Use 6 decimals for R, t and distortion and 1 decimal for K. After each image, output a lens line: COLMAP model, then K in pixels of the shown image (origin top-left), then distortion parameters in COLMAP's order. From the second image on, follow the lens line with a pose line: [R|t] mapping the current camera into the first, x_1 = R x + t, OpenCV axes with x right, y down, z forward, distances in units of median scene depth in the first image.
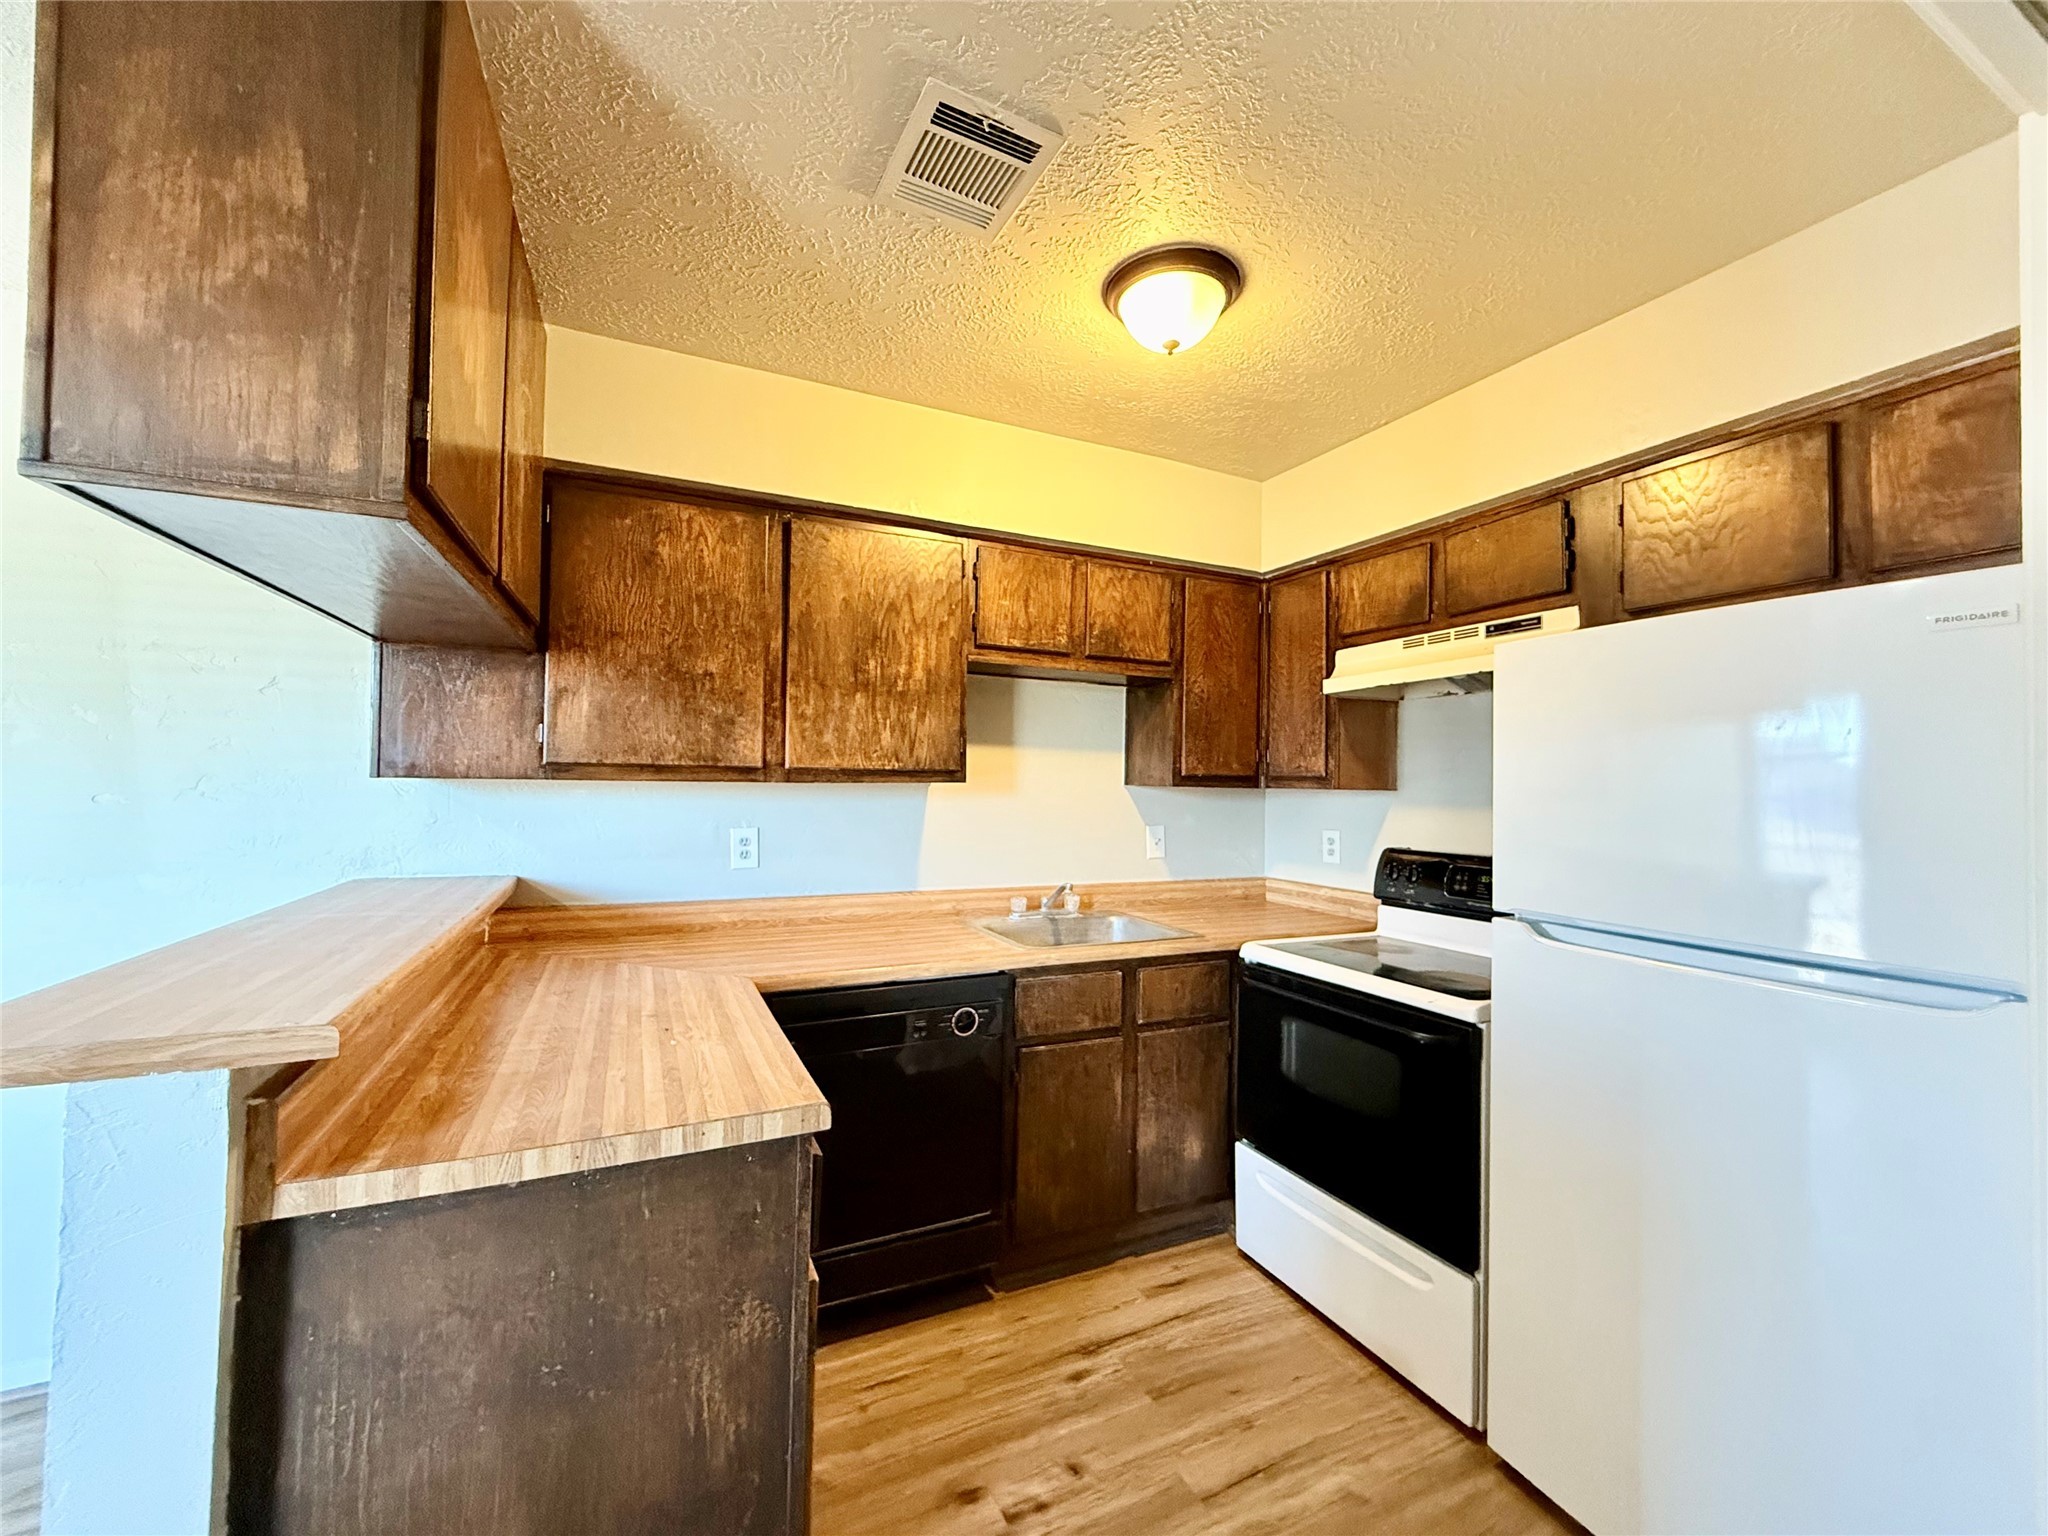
lens RADIAL K [[812.7, 0, 1019.0], [0, 812.7, 766.8], [0, 0, 1]] dist [-0.000674, -0.000133]
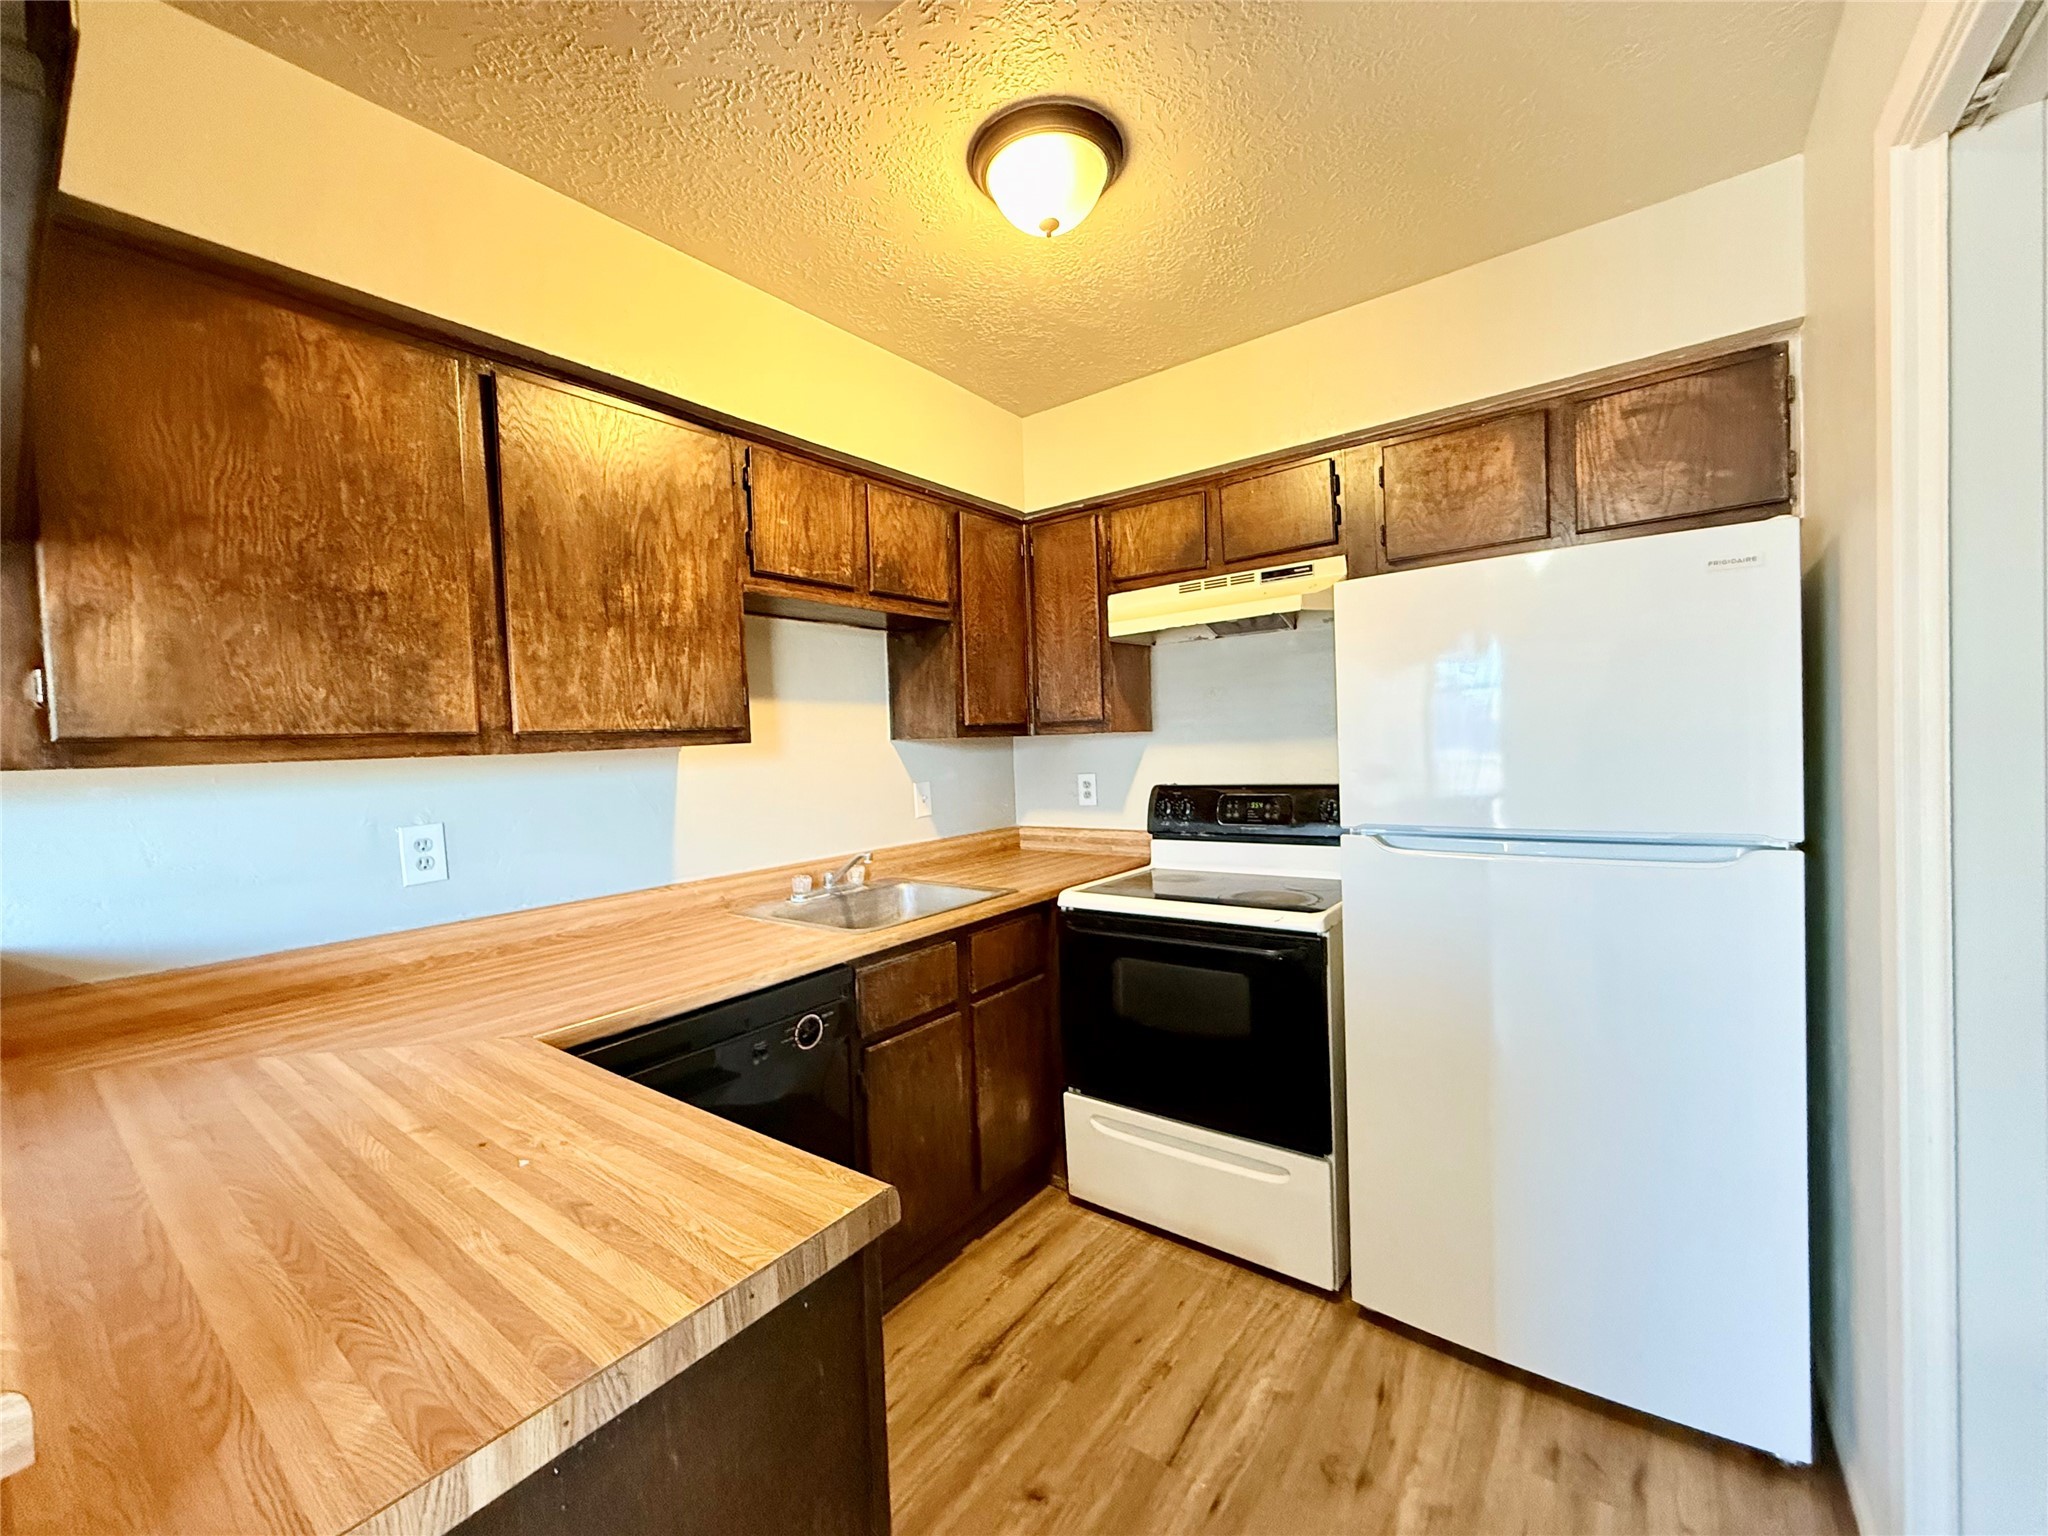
lens RADIAL K [[812.7, 0, 1019.0], [0, 812.7, 766.8], [0, 0, 1]] dist [-0.000674, -0.000133]
pose [[0.887422, -0.064719, 0.456392, -0.218291], [0.043605, 0.997441, 0.056657, 0.009784], [-0.458891, -0.030378, 0.887973, 0.171618]]
